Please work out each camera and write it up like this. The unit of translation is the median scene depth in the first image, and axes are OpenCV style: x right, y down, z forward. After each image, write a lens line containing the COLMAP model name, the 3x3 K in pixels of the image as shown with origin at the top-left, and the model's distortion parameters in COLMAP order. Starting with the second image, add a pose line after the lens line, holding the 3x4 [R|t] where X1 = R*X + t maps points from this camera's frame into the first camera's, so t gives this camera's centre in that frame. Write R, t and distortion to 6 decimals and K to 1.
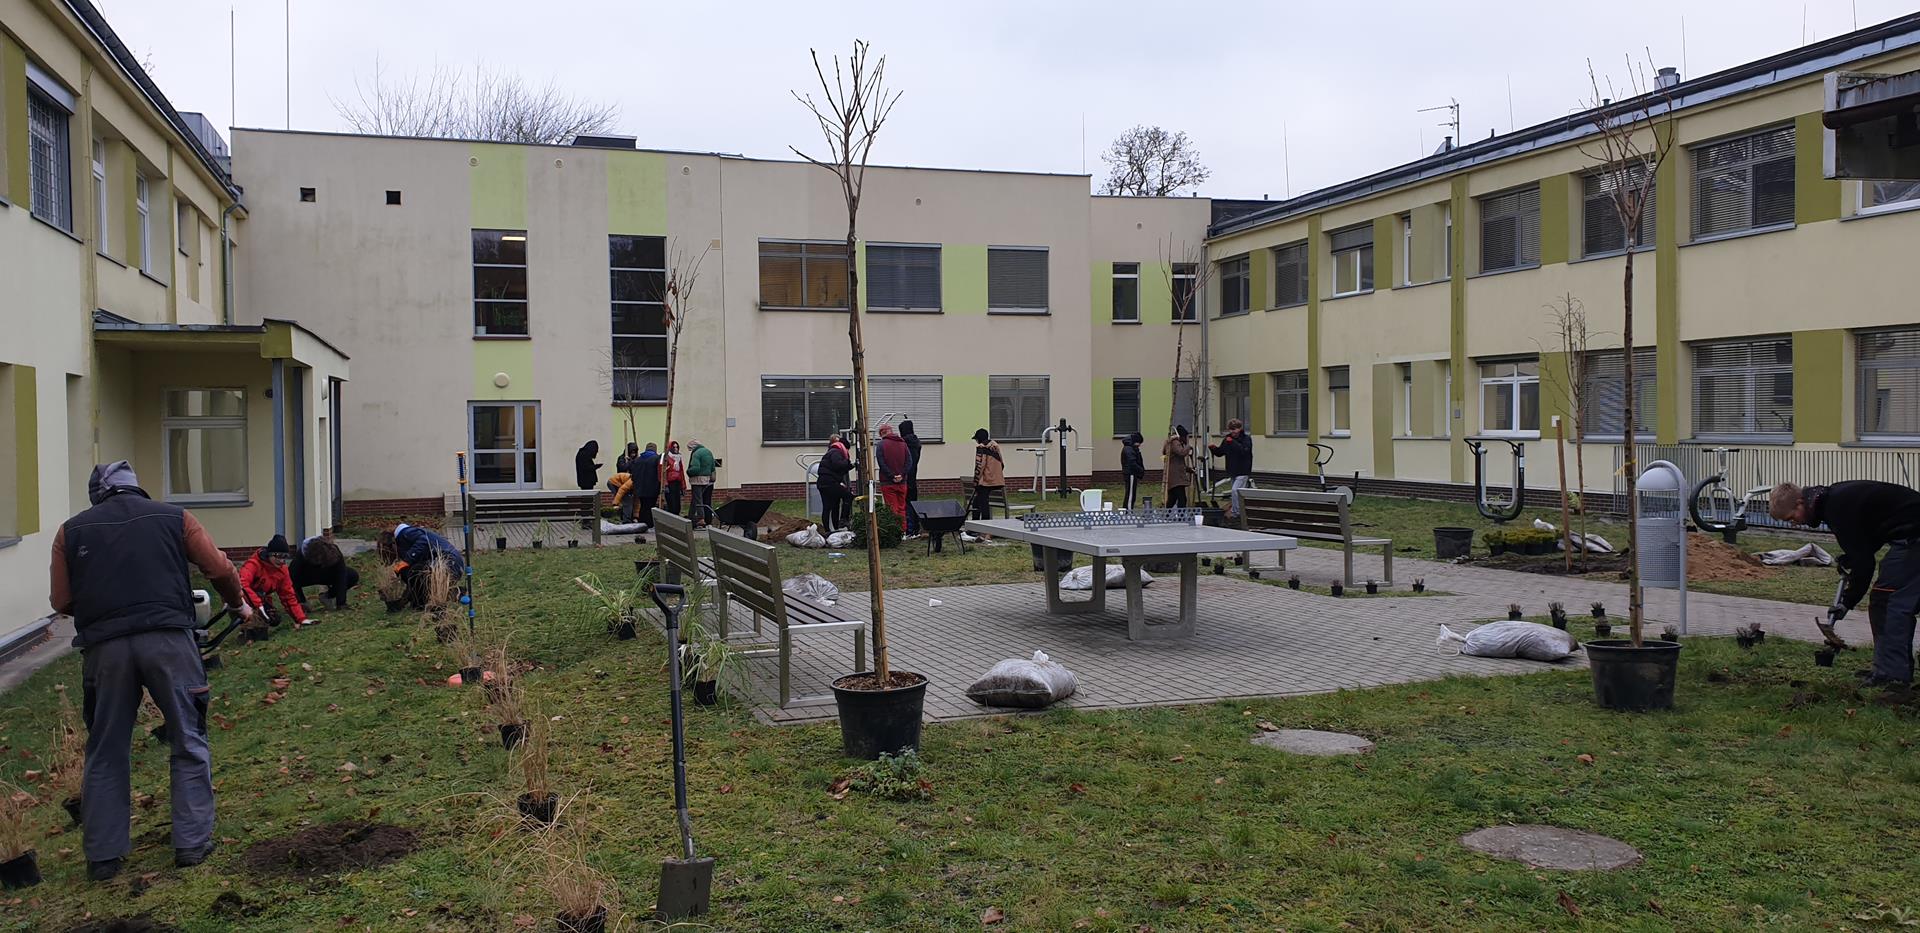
lens RADIAL K [[1492.0, 0, 960.0], [0, 1492.0, 466.5], [0, 0, 1]] dist [-0.000588, -0.001511]
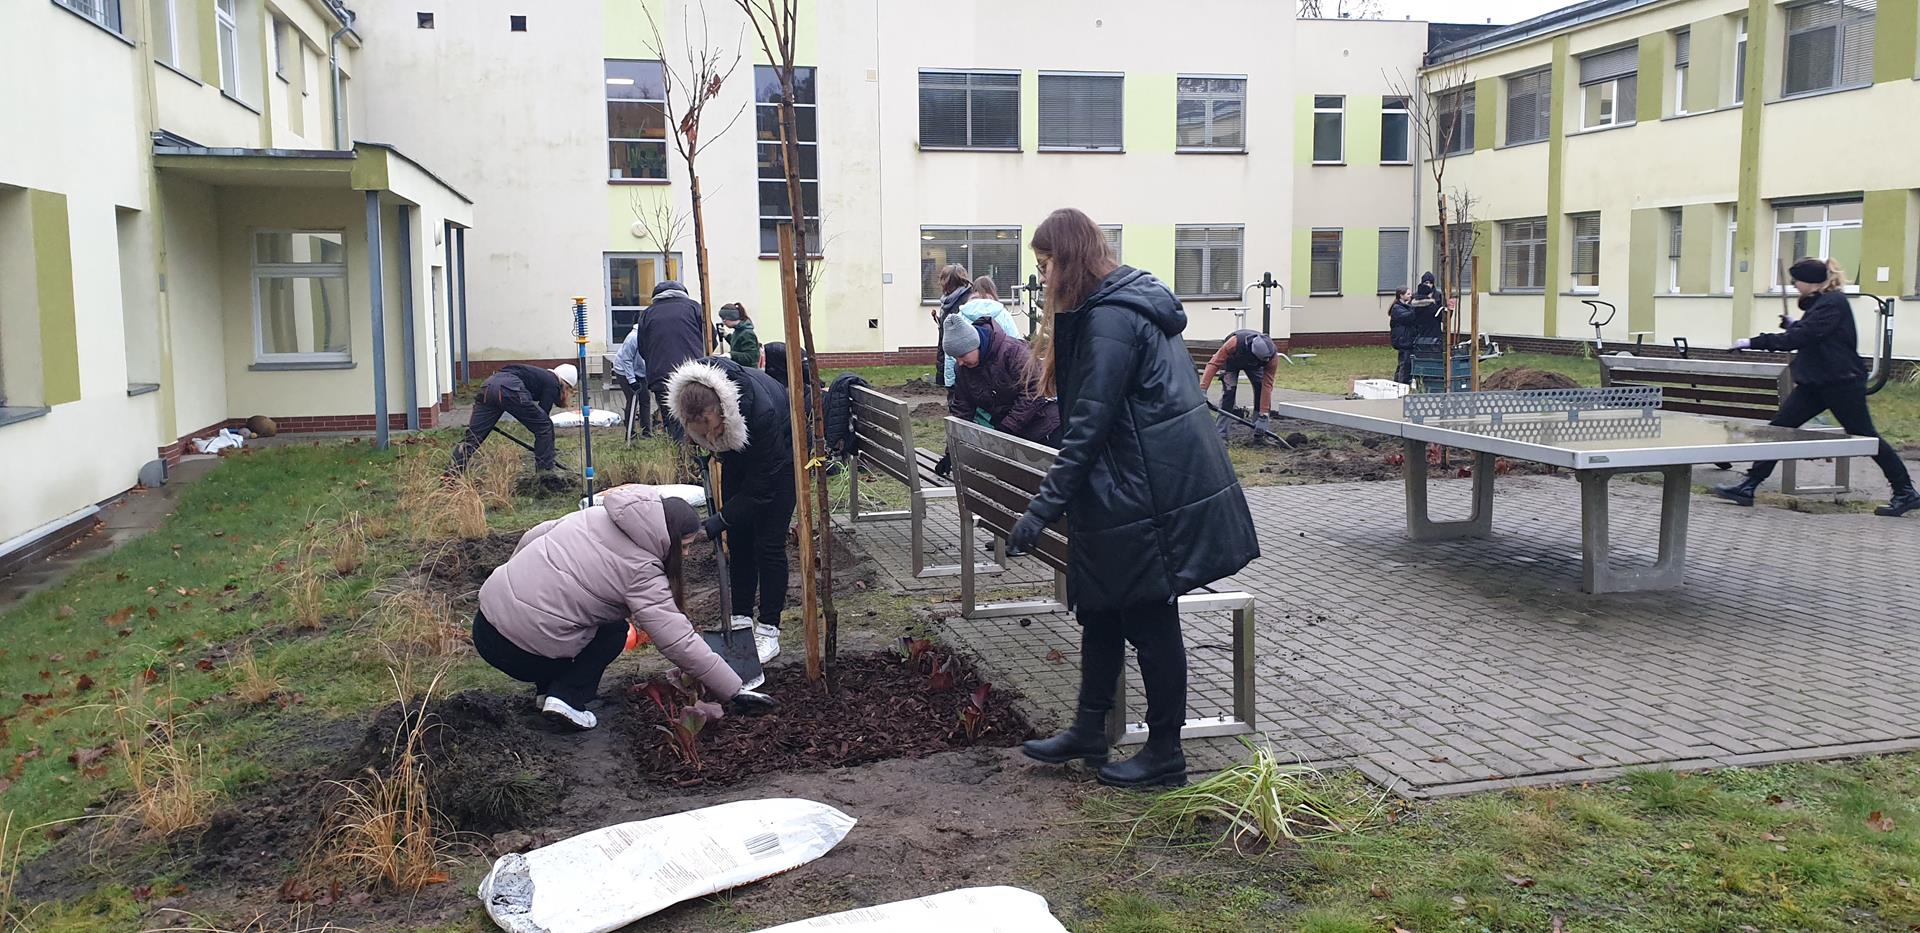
lens RADIAL K [[1492.0, 0, 960.0], [0, 1492.0, 466.5], [0, 0, 1]] dist [-0.000588, -0.001511]
pose [[0.995925, 0.013125, -0.089220, -0.029271], [-0.004810, 0.995676, 0.092772, 0.001020], [0.090052, -0.091965, 0.991682, 0.102386]]
